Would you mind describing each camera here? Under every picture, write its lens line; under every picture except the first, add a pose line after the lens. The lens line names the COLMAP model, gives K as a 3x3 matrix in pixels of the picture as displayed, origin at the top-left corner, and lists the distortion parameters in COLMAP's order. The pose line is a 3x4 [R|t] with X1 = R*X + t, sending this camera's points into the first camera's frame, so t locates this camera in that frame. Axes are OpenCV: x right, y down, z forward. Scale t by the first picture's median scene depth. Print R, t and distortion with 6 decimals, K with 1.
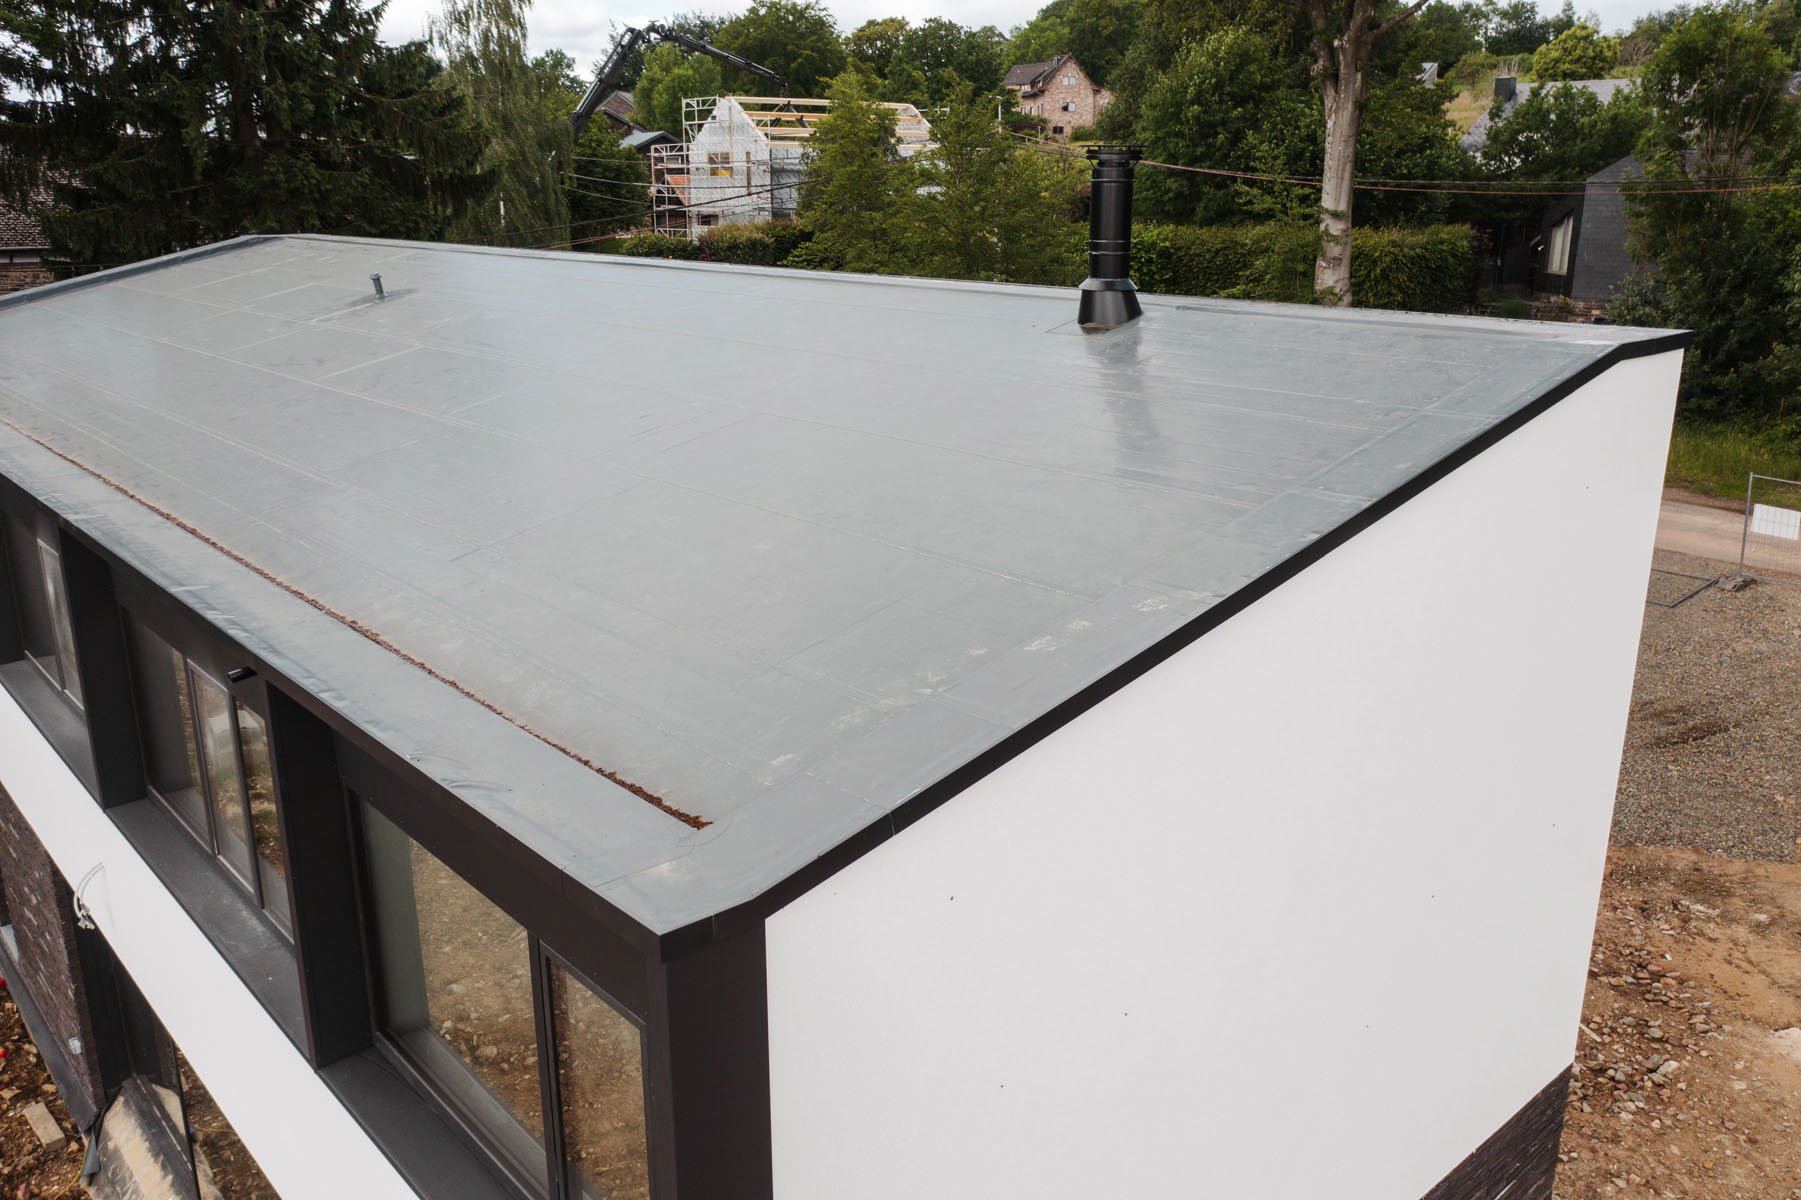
lens RADIAL K [[1414.9, 0, 900.5], [0, 1414.9, 600.0], [0, 0, 1]] dist [-0.005979, -0.008565]
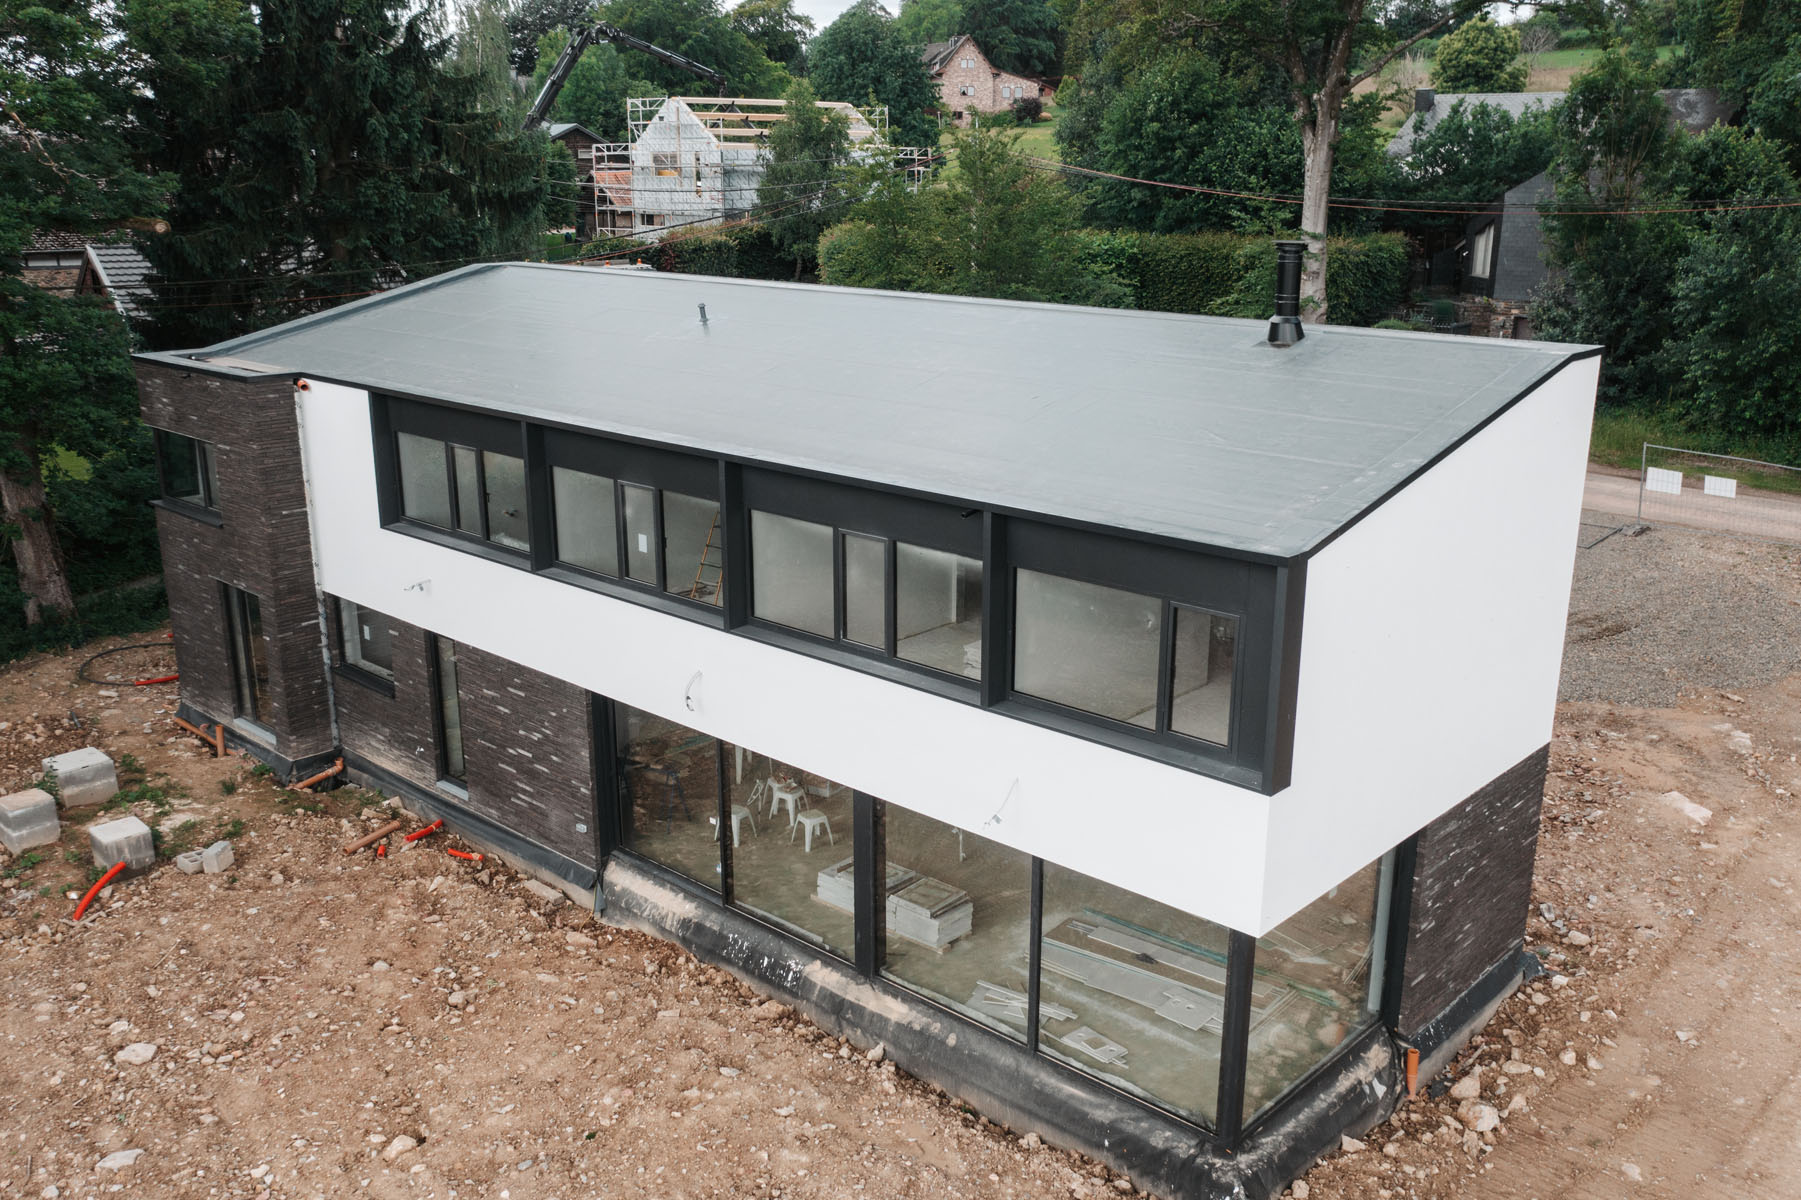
lens RADIAL K [[1559.0, 0, 913.7], [0, 1559.0, 639.7], [0, 0, 1]] dist [-0.013056, 0.000599]
pose [[0.995038, -0.026014, 0.096034, -0.126613], [0.024876, 0.999606, 0.013028, 0.034210], [-0.096335, -0.010575, 0.995293, -0.219614]]
